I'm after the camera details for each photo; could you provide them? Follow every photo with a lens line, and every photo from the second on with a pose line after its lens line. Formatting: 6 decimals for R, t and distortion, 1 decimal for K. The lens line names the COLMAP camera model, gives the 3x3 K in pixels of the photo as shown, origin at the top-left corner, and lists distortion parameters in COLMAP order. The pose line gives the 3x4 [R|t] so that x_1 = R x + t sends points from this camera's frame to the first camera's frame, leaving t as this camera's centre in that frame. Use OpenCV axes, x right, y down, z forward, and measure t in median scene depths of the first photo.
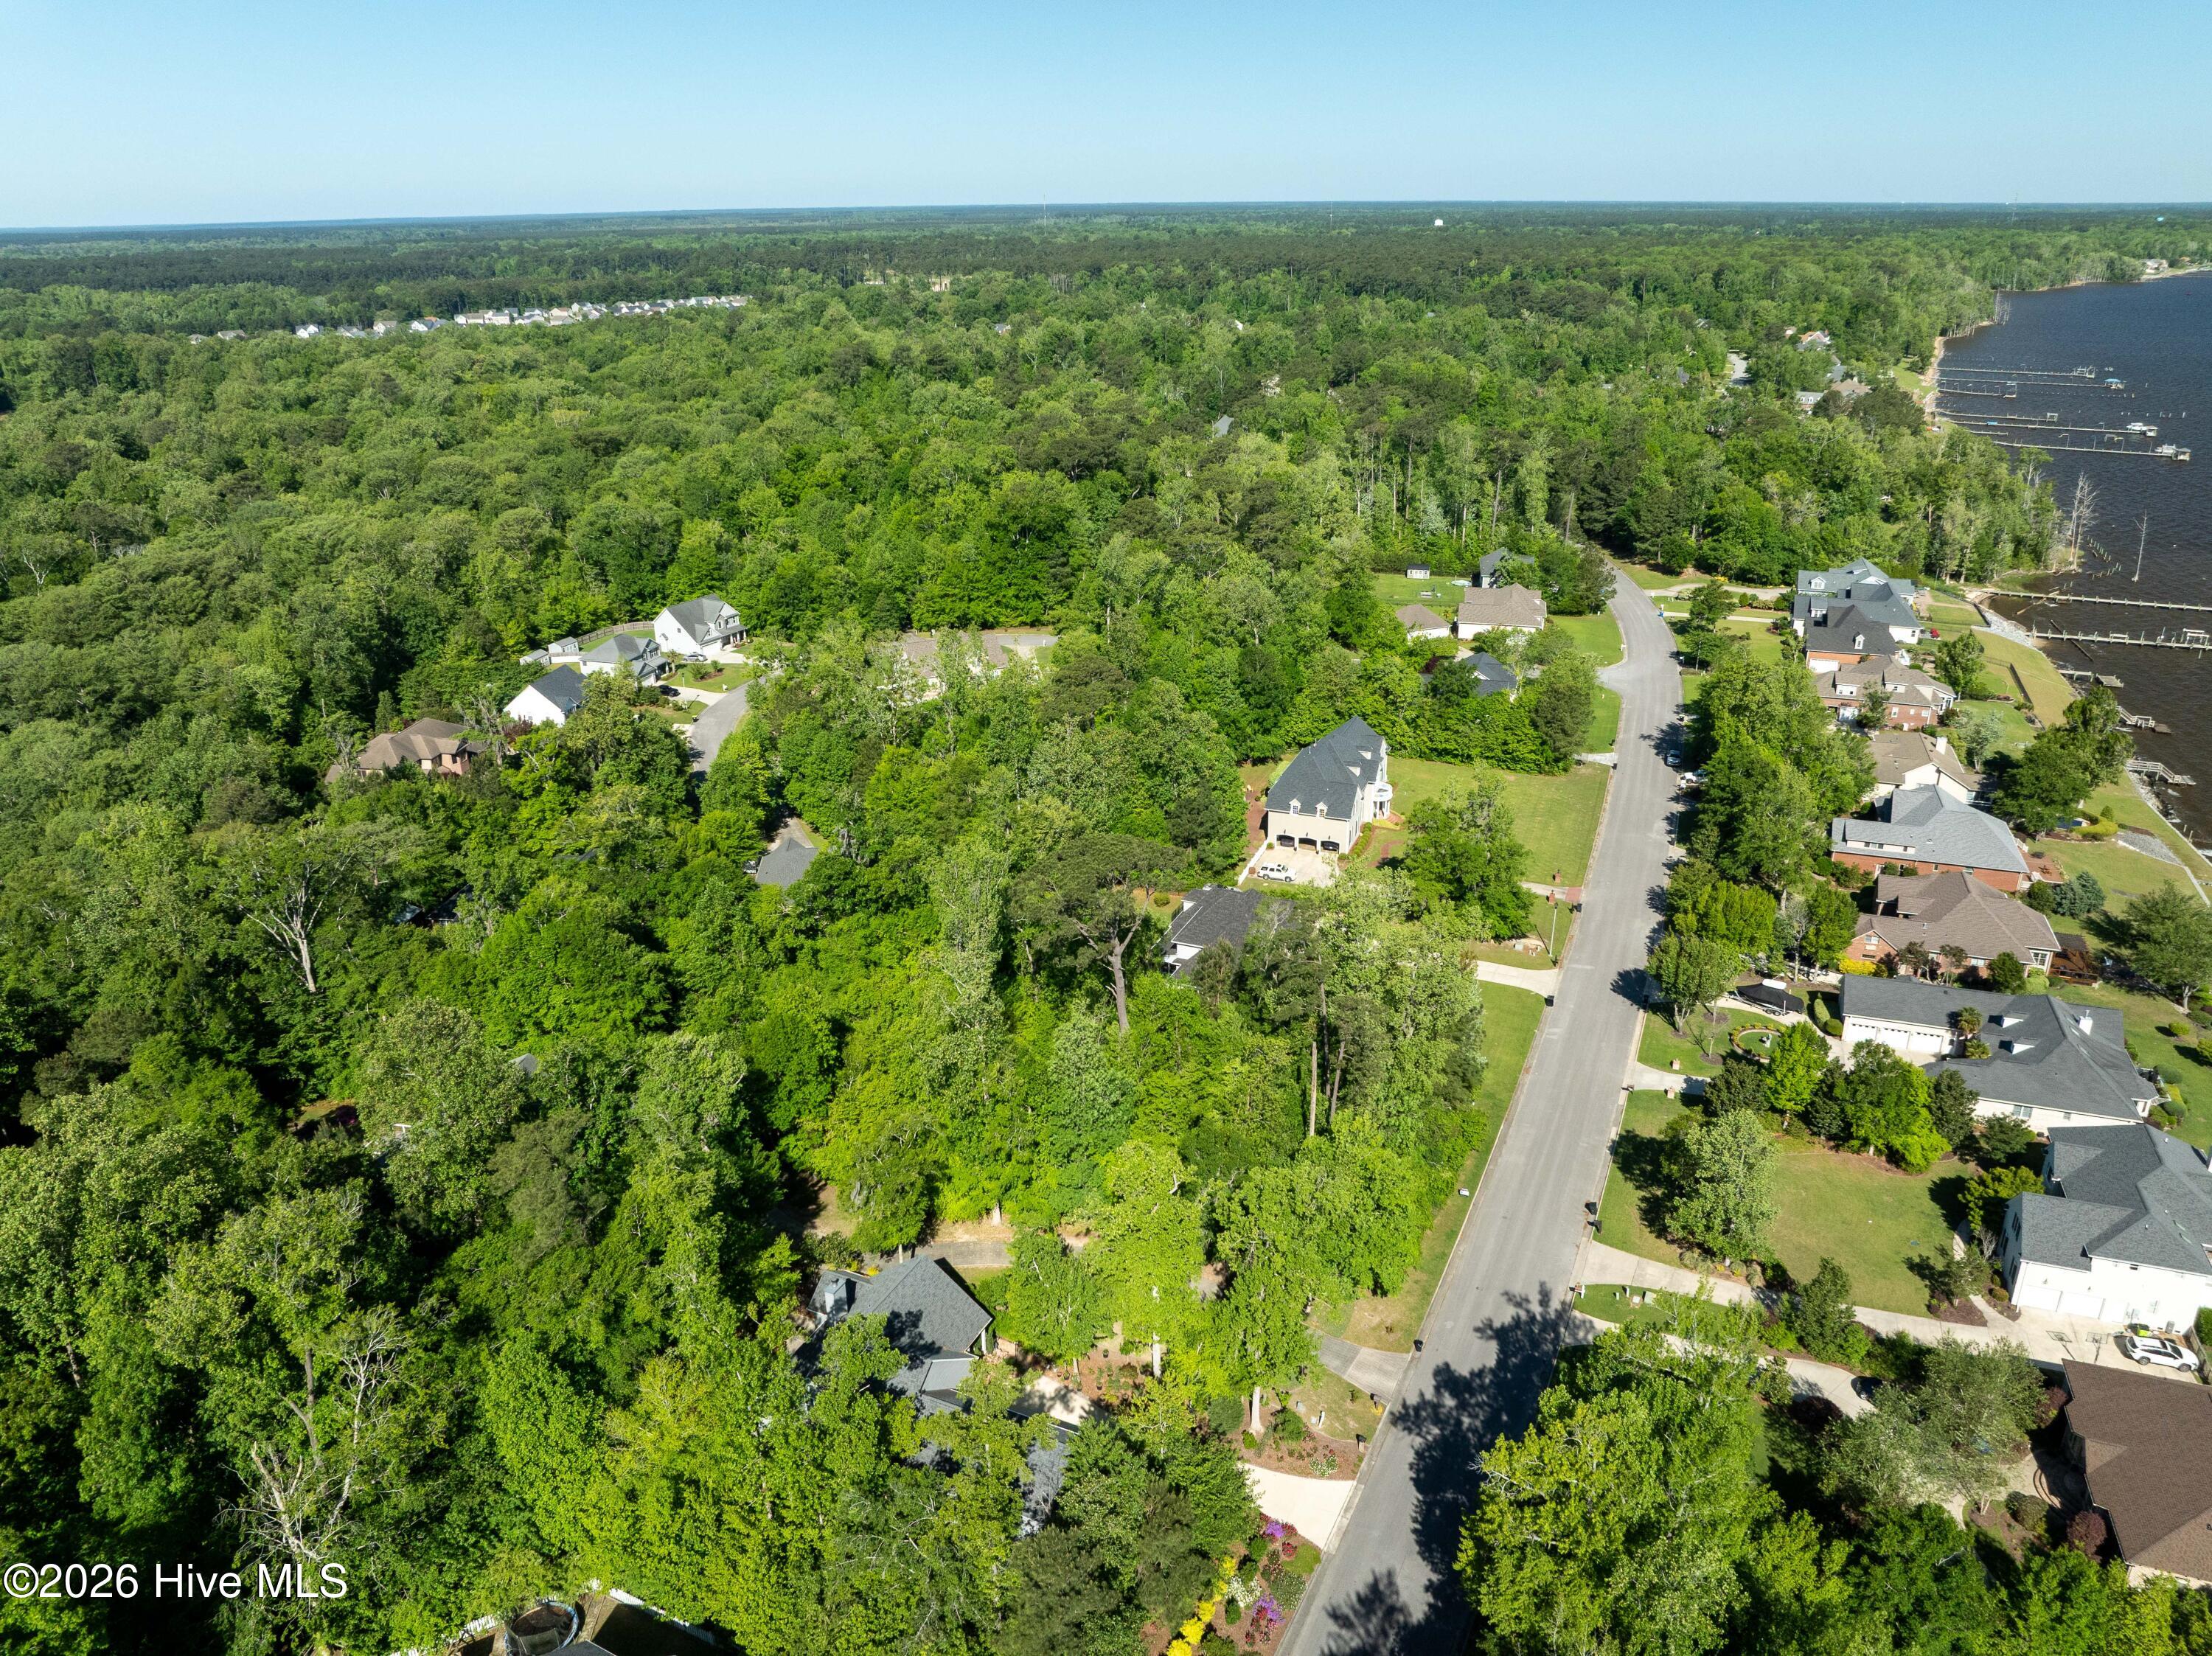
lens RADIAL K [[1563.0, 0, 1113.6], [0, 1563.0, 829.2], [0, 0, 1]] dist [-0.046978, 0.013629]
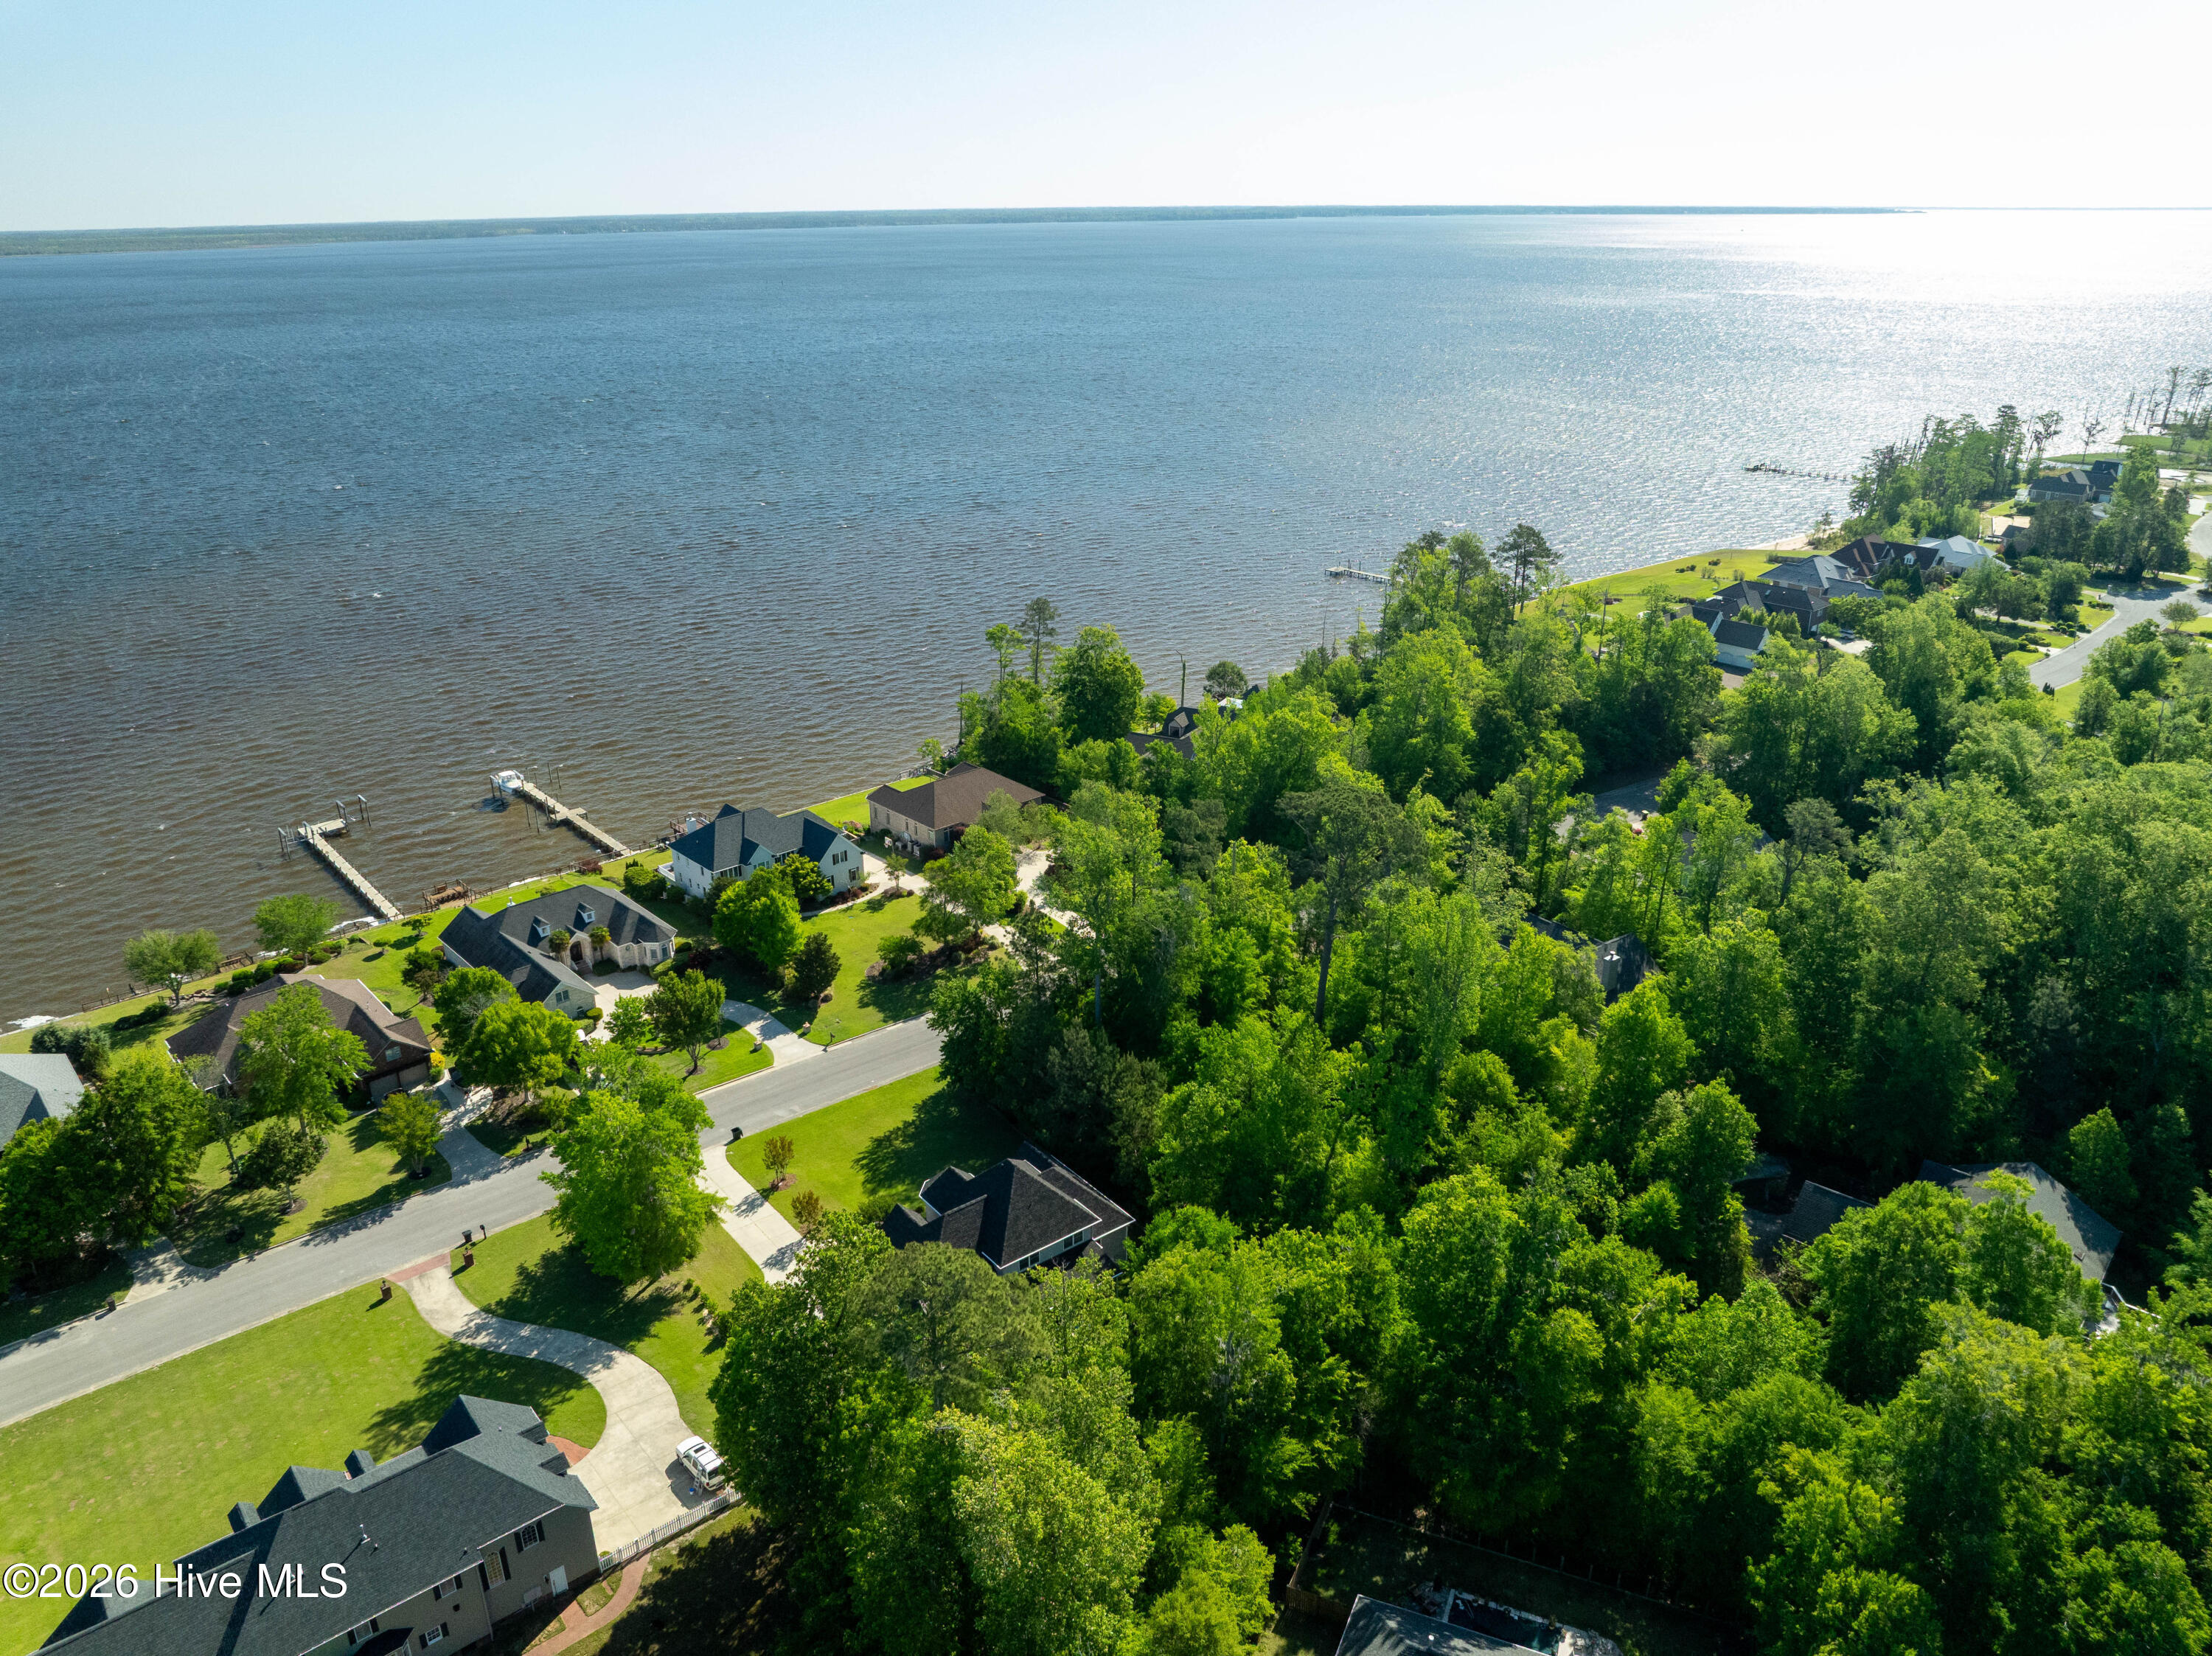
lens RADIAL K [[1563.0, 0, 1119.5], [0, 1563.0, 831.3], [0, 0, 1]] dist [-0.046978, 0.013629]
pose [[-0.879509, -0.162008, 0.447456, -0.192883], [0.197102, 0.731812, 0.652382, -0.386632], [-0.433145, 0.661970, -0.611703, 0.955389]]
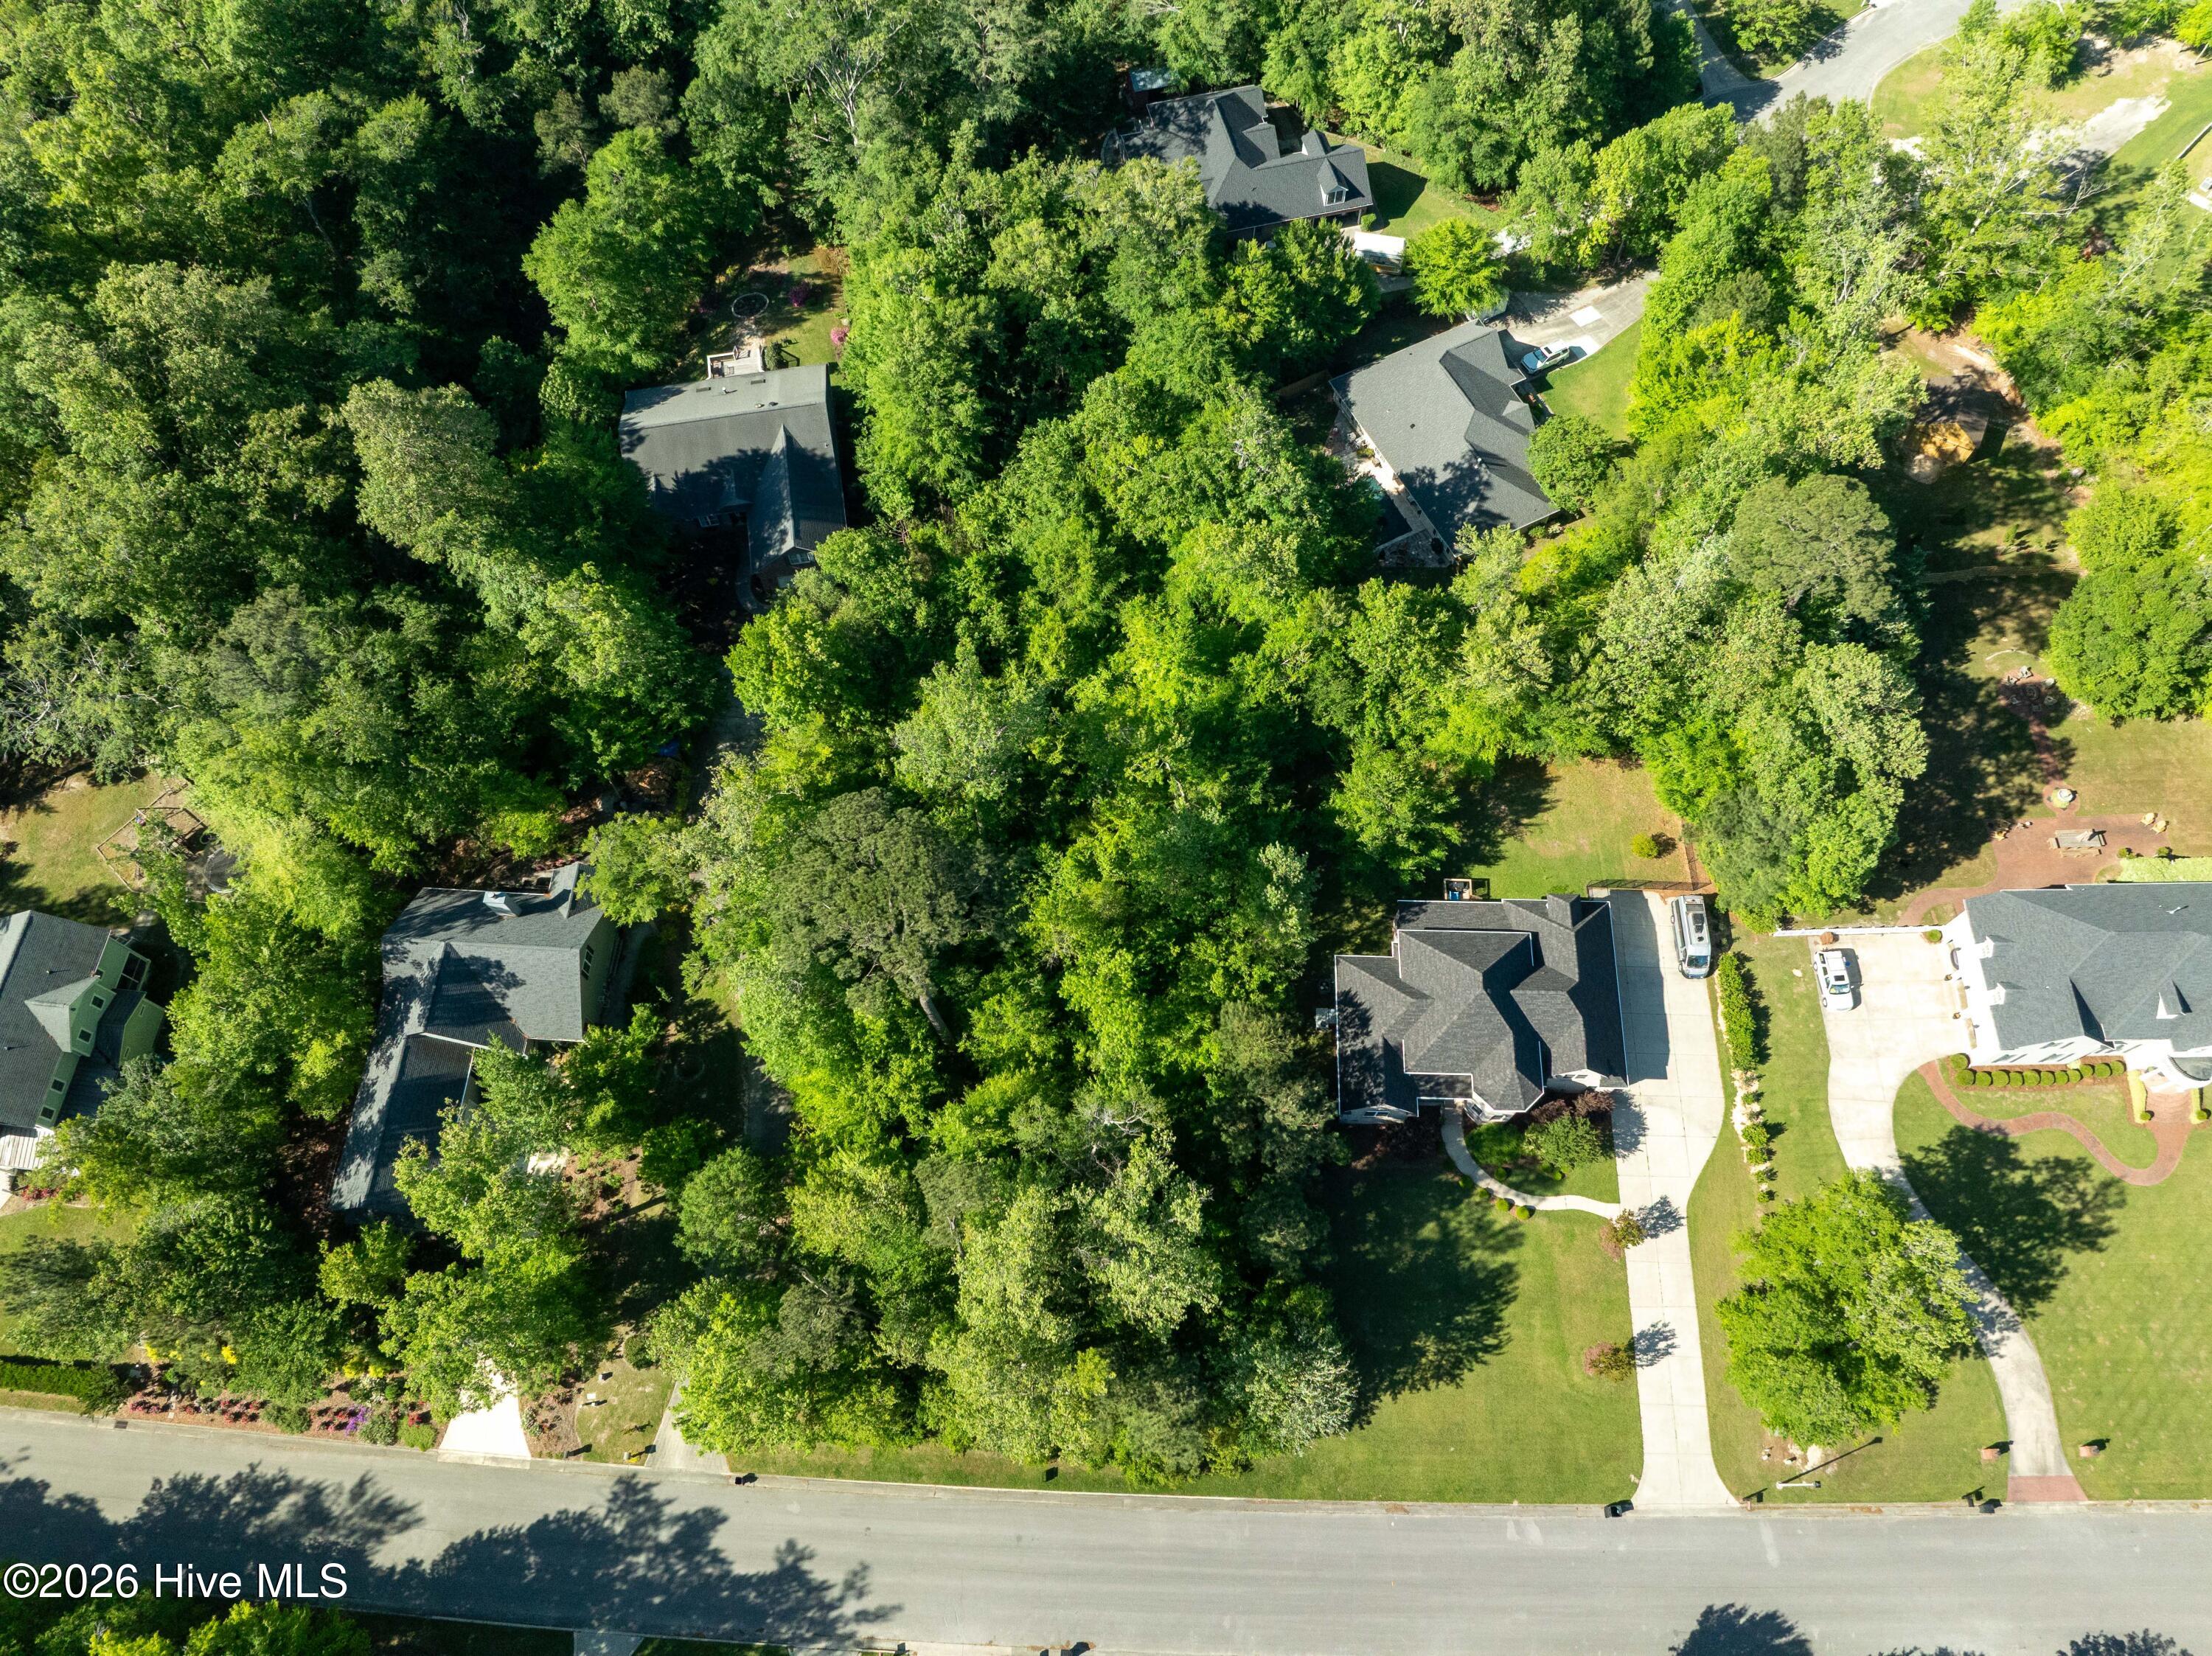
lens RADIAL K [[1563.0, 0, 1107.7], [0, 1563.0, 816.5], [0, 0, 1]] dist [-0.046978, 0.013629]
pose [[0.375309, 0.847572, -0.375187, 0.144691], [-0.345867, 0.503599, 0.791684, -0.319066], [0.859953, -0.167362, 0.482152, 0.416973]]
